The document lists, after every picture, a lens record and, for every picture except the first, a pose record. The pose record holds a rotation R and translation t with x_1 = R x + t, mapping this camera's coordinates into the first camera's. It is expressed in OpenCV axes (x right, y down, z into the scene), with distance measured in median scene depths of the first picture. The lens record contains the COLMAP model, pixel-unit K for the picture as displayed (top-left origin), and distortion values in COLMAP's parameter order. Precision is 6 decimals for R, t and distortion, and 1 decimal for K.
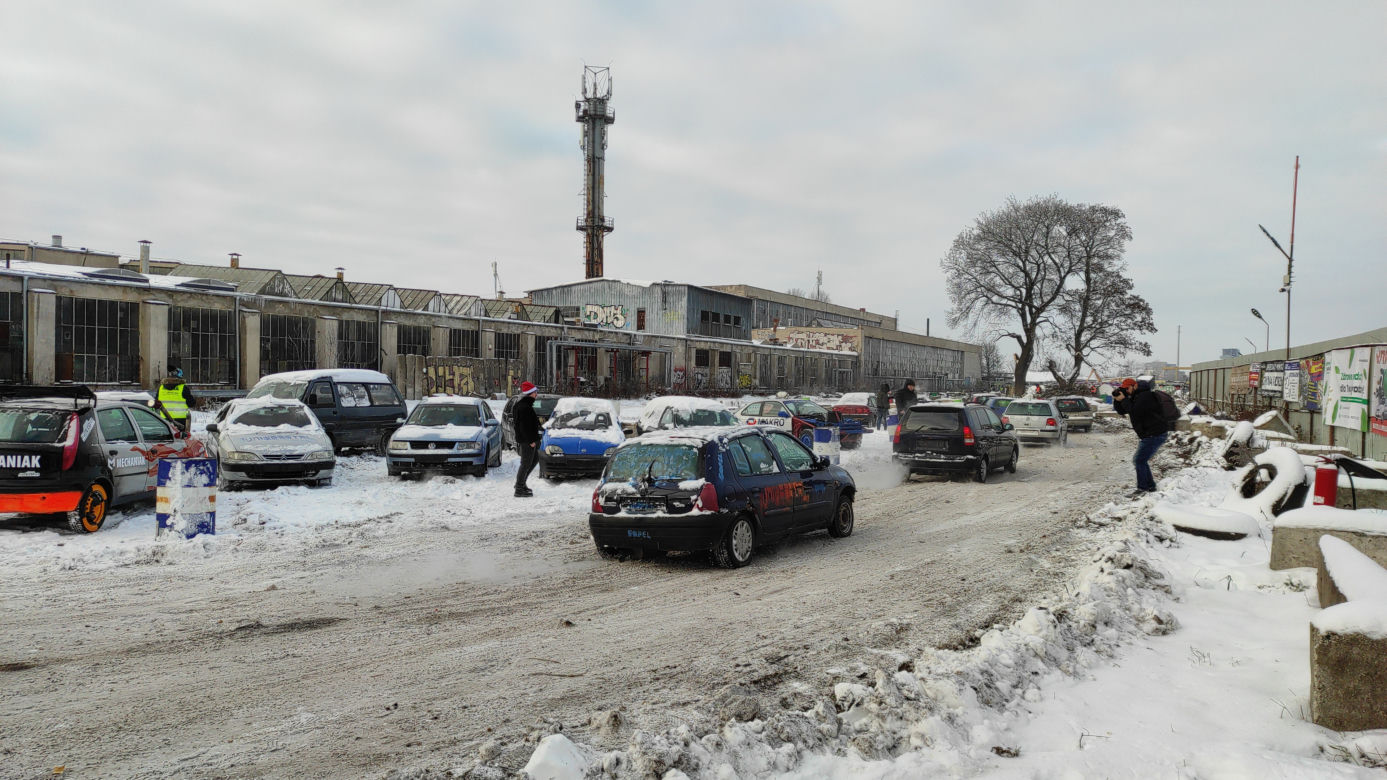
lens RADIAL K [[1008.9, 0, 694.7], [0, 1008.9, 390.4], [0, 0, 1]] dist [0.076023, -0.061565]
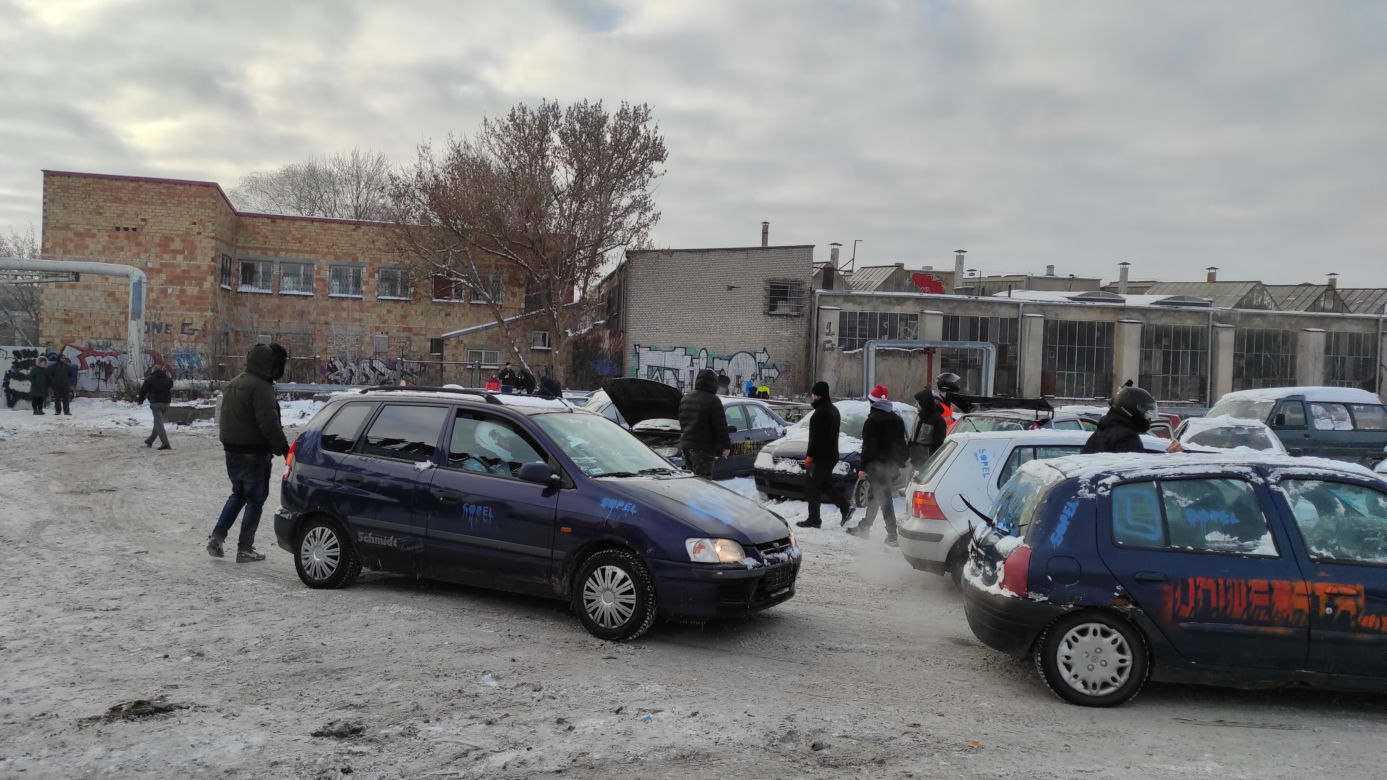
lens RADIAL K [[1008.9, 0, 693.9], [0, 1008.9, 397.0], [0, 0, 1]] dist [0.076023, -0.061565]
pose [[0.628259, 0.018943, -0.777774, 0.002814], [-0.026992, 0.999632, 0.002544, 0.000083], [0.777536, 0.019395, 0.628539, 0.004951]]
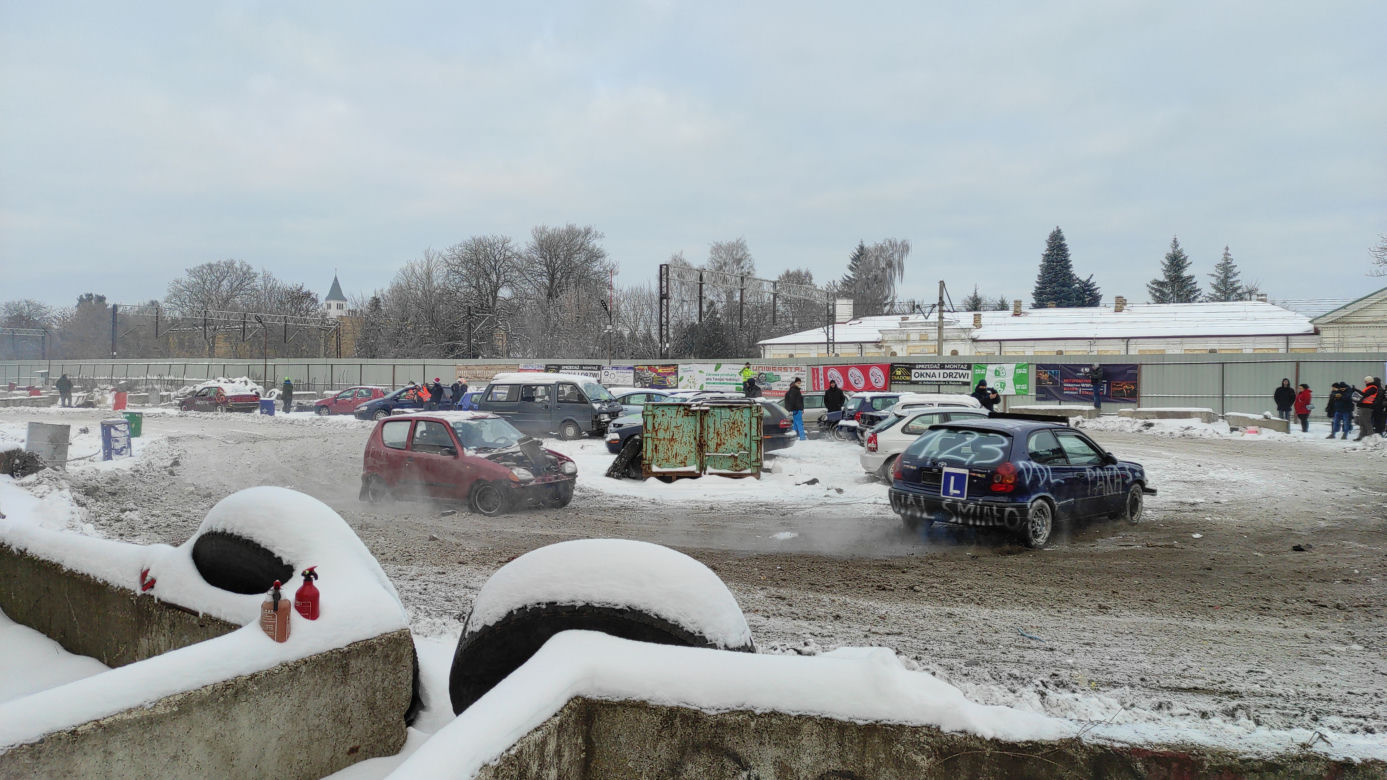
lens RADIAL K [[1008.9, 0, 693.4], [0, 1008.9, 389.6], [0, 0, 1]] dist [0.076023, -0.061565]
pose [[0.129832, -0.022027, 0.991291, -0.588205], [0.001883, 0.999757, 0.021968, -0.009842], [-0.991534, -0.000986, 0.129842, 0.221366]]
